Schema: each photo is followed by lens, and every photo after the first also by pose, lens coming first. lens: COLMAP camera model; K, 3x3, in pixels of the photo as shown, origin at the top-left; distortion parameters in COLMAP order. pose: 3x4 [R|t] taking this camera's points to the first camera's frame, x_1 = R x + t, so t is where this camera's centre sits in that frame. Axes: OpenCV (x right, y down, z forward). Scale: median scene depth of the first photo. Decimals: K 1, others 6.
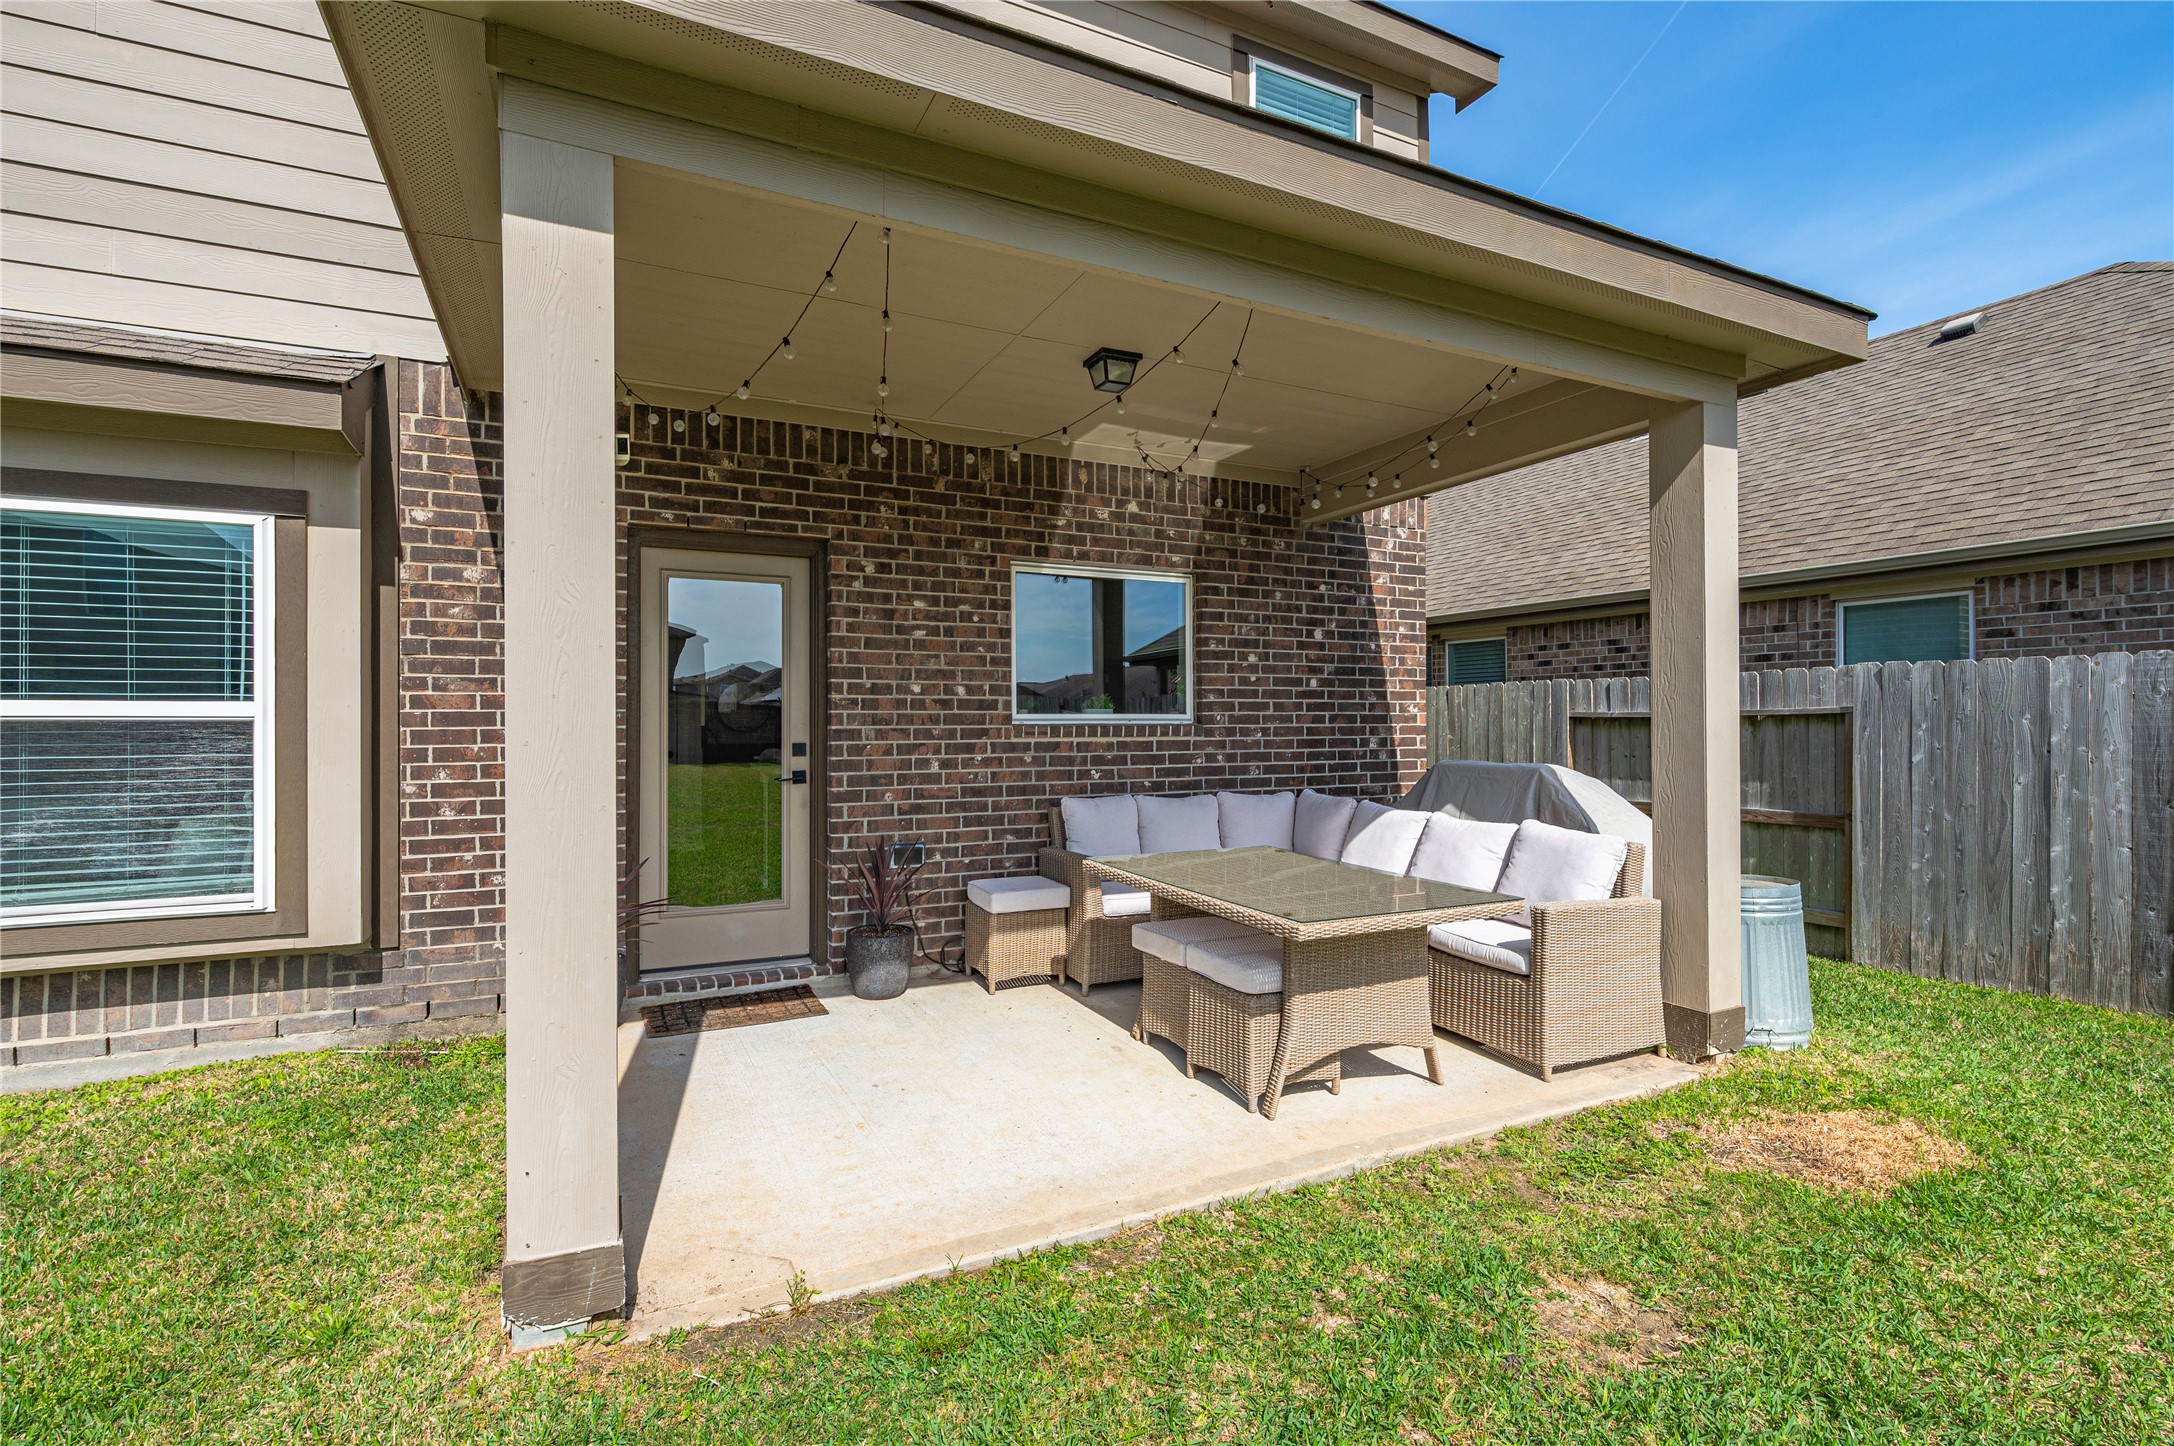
lens RADIAL K [[983.2, 0, 1087.0], [0, 983.2, 723.0], [0, 0, 1]] dist [0.000587, -0.000119]
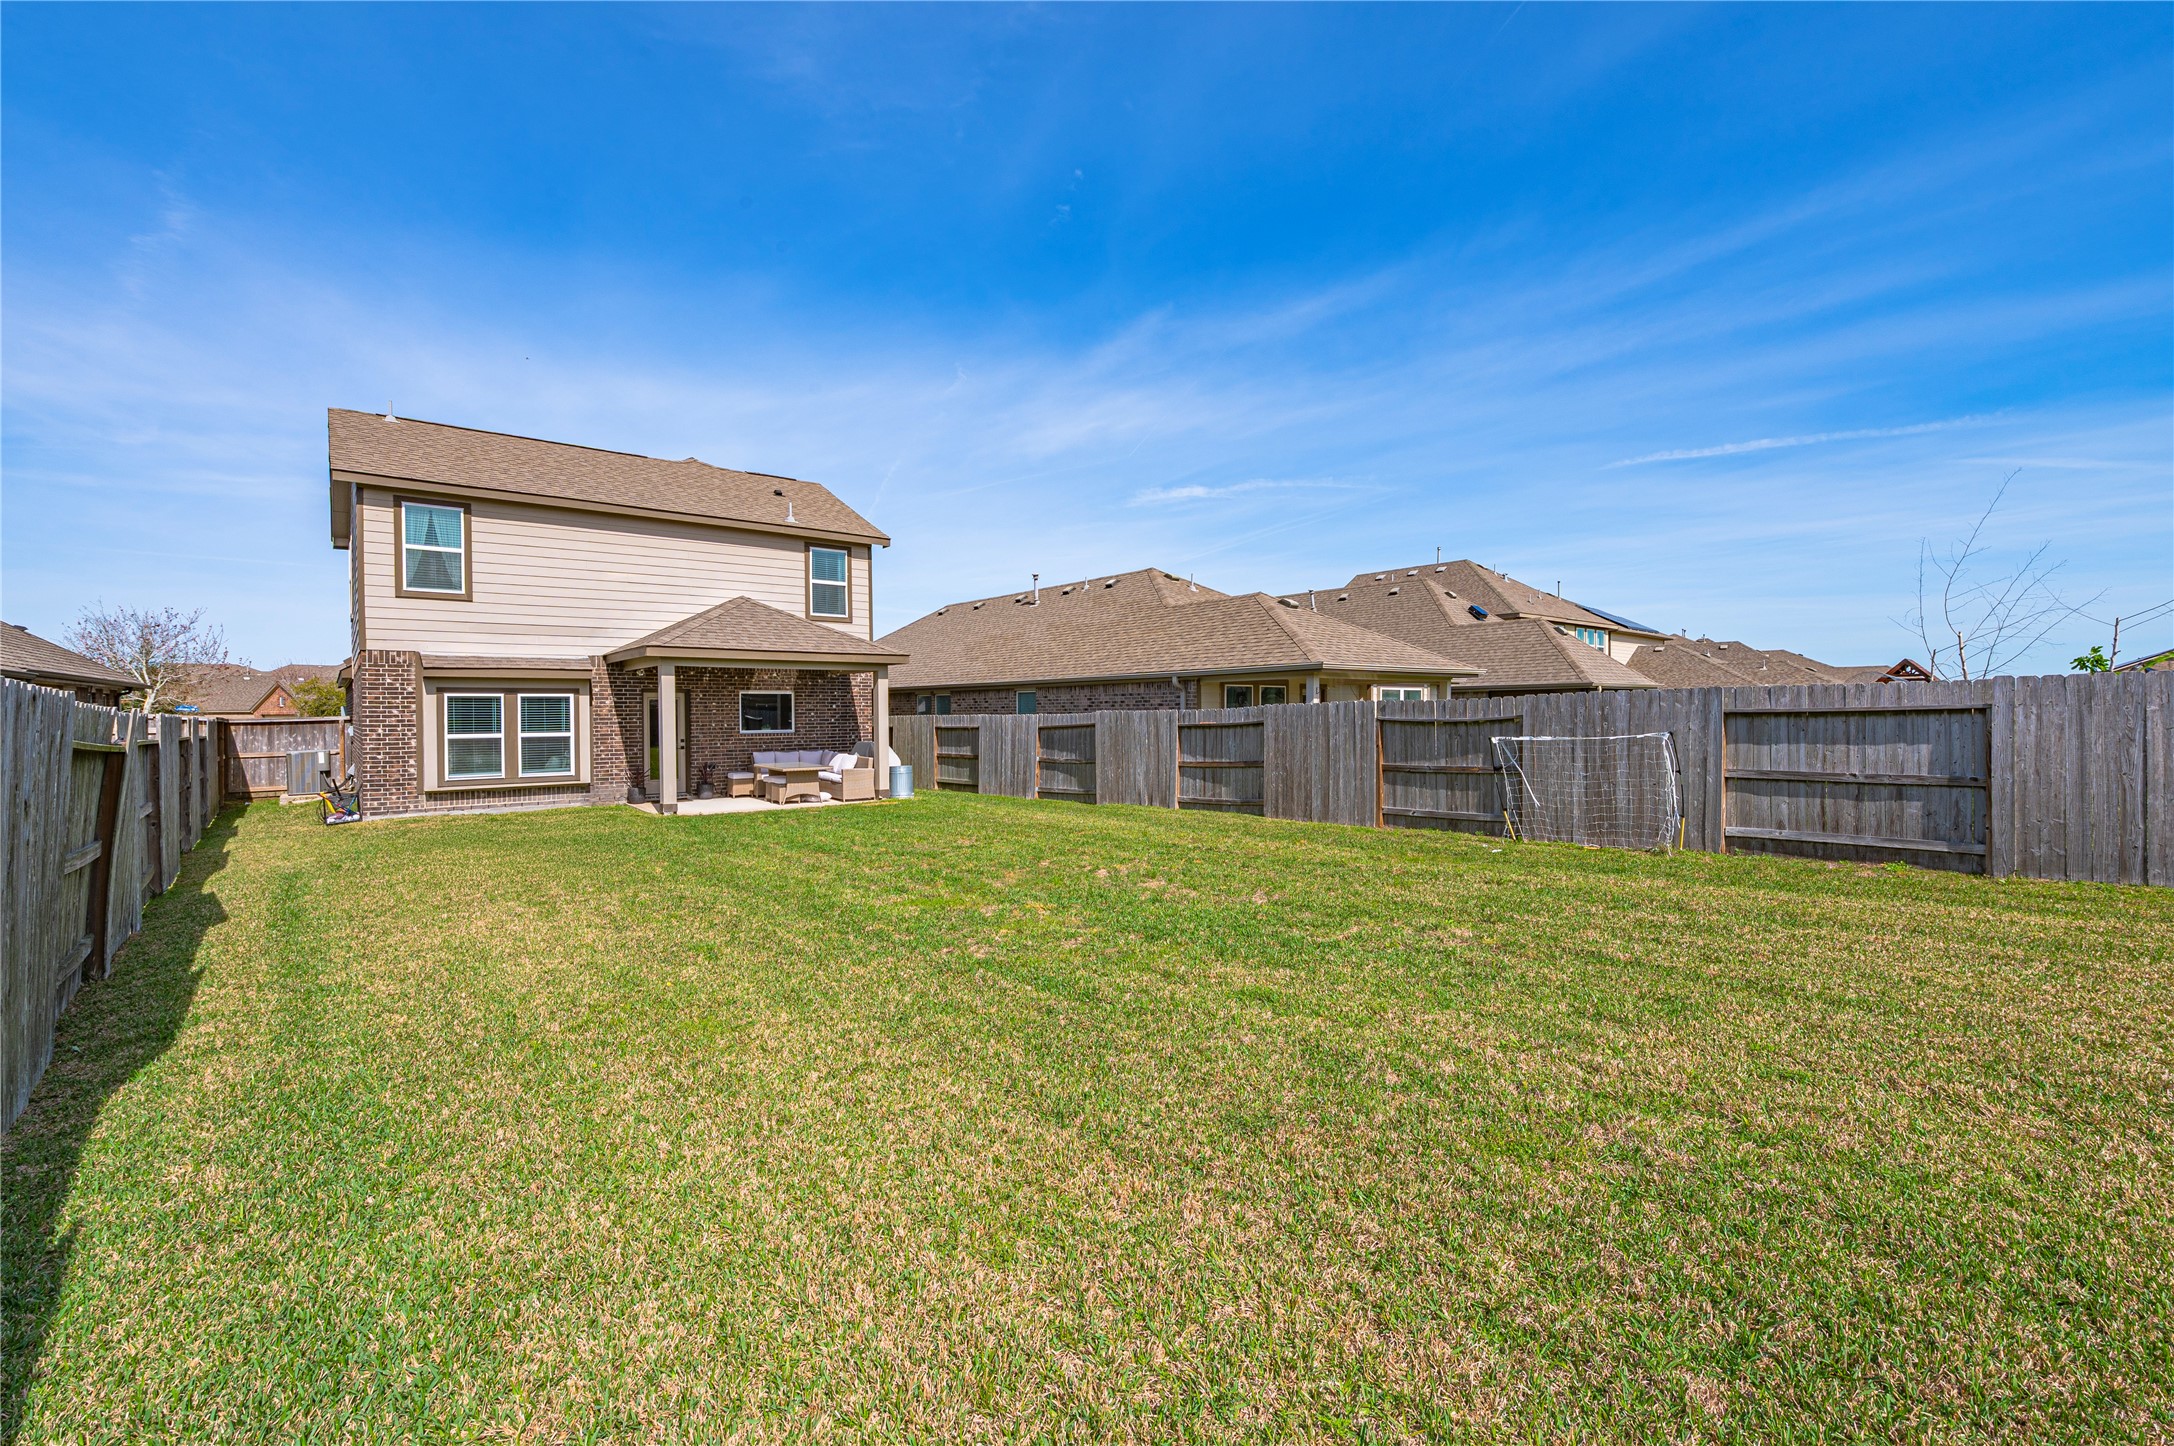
lens RADIAL K [[898.8, 0, 1087.0], [0, 898.8, 723.0], [0, 0, 1]] dist [-0.001738, -0.000001]
pose [[0.971449, -0.010247, 0.237029, 0.449511], [0.008161, 0.999919, 0.009777, -0.069324], [-0.237110, -0.007563, 0.971453, -2.994612]]
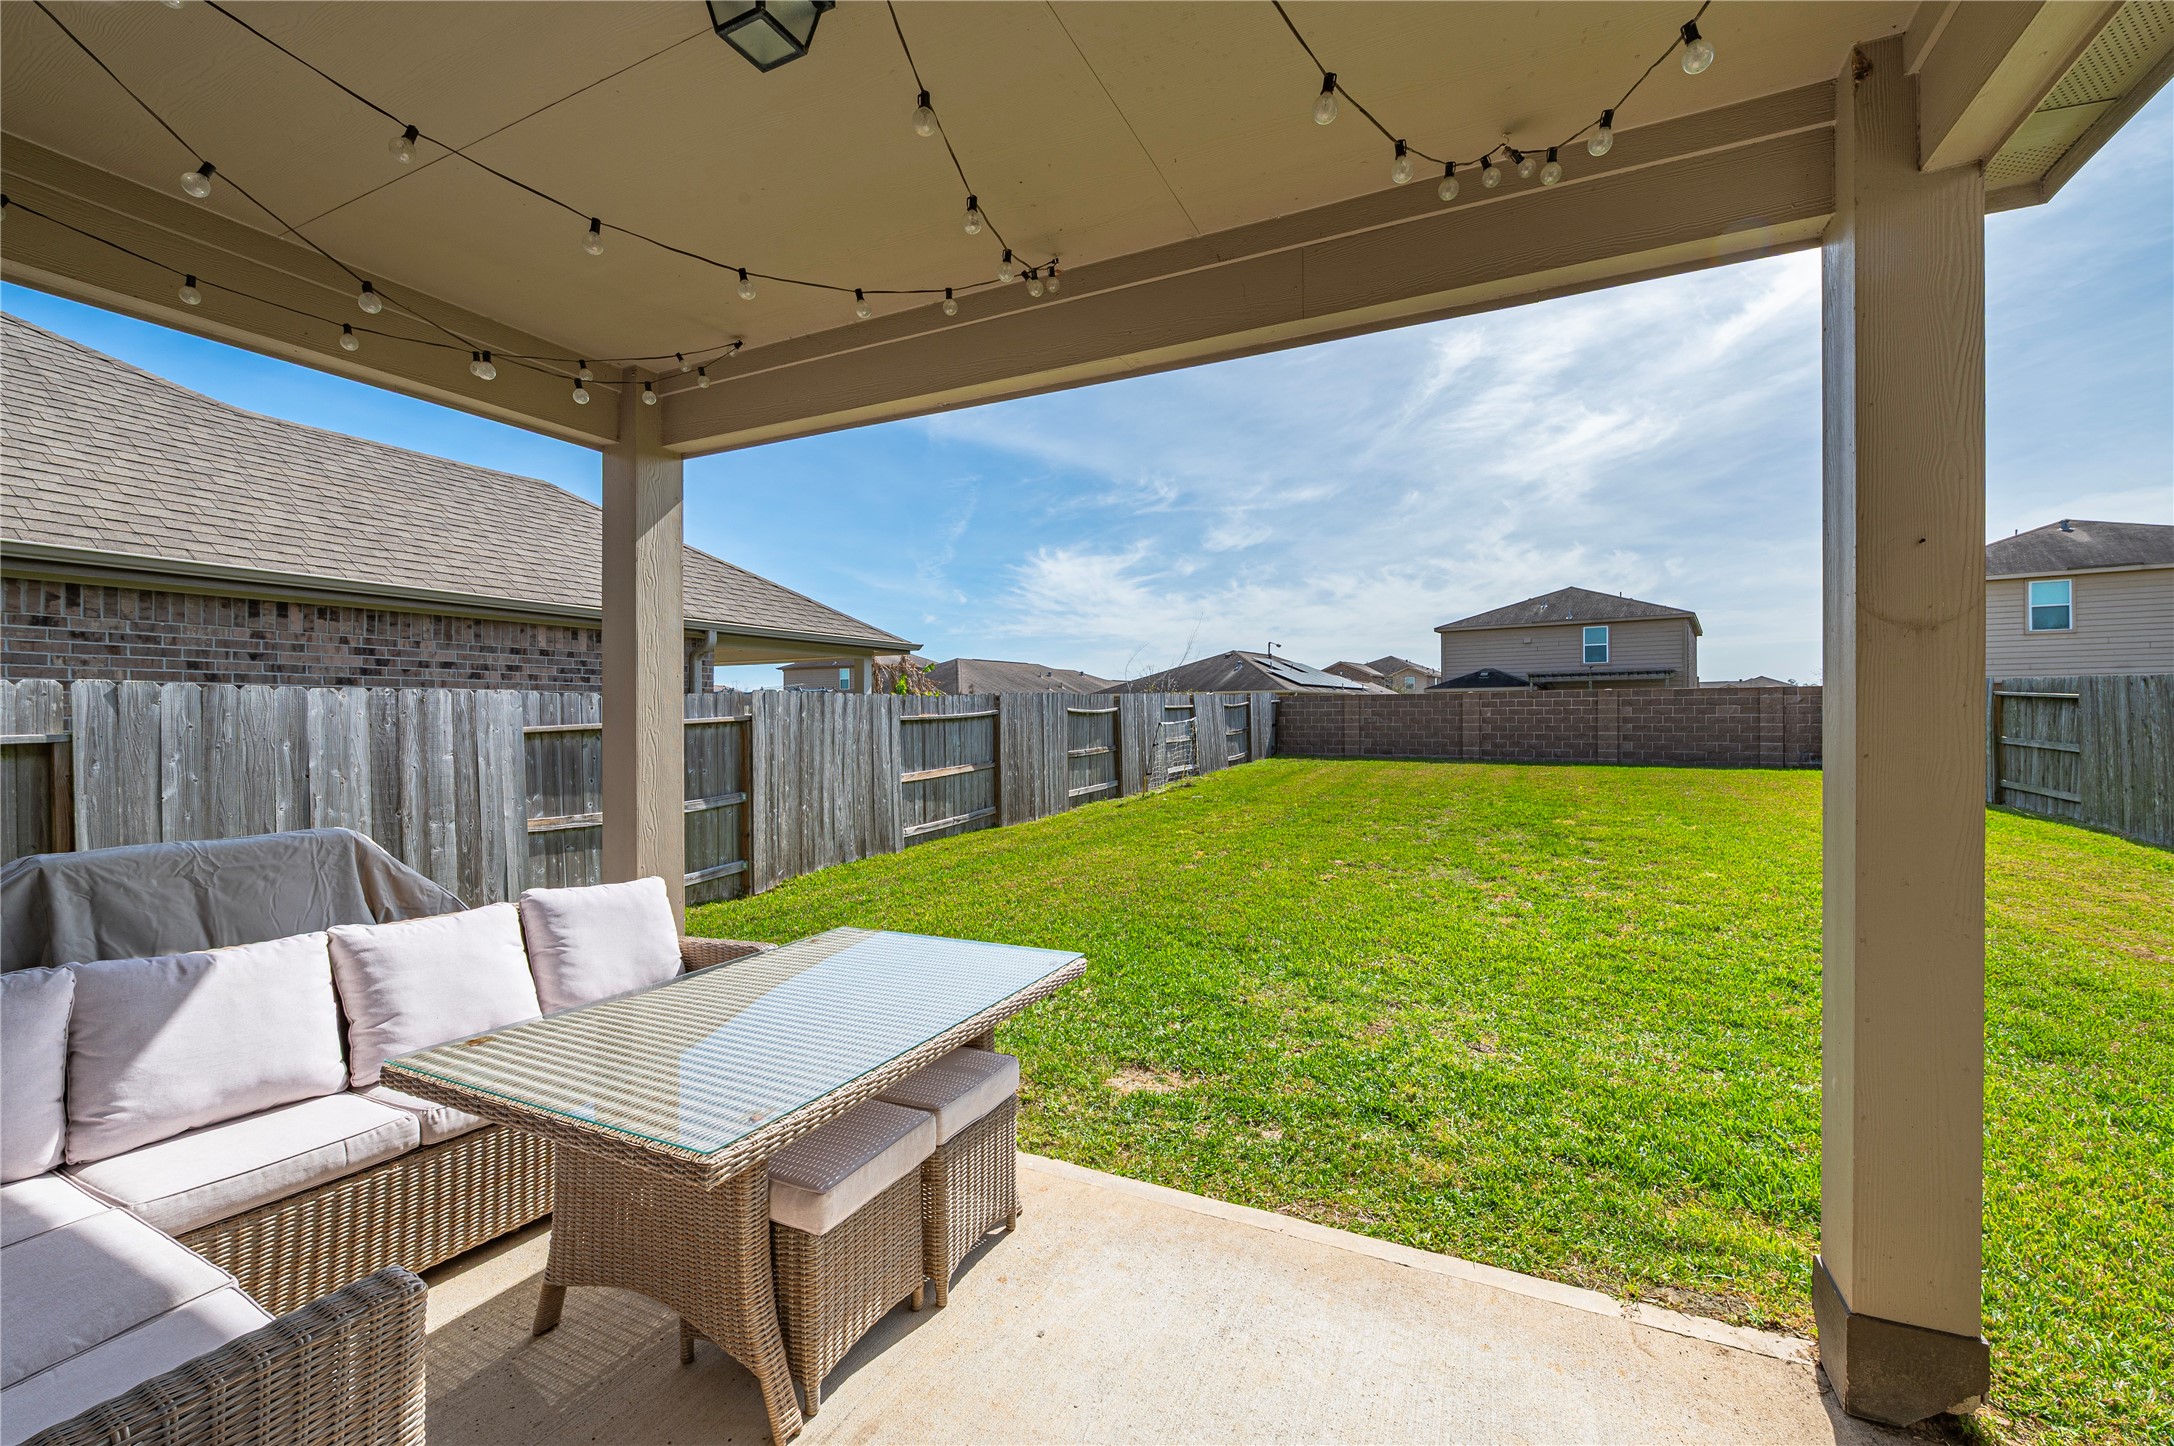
lens RADIAL K [[898.8, 0, 1087.0], [0, 898.8, 723.0], [0, 0, 1]] dist [-0.001738, -0.000001]
pose [[-0.621758, 0.000467, 0.783210, -0.303379], [0.007184, 0.999961, 0.005107, -0.026838], [-0.783177, 0.008801, -0.621737, 0.904850]]
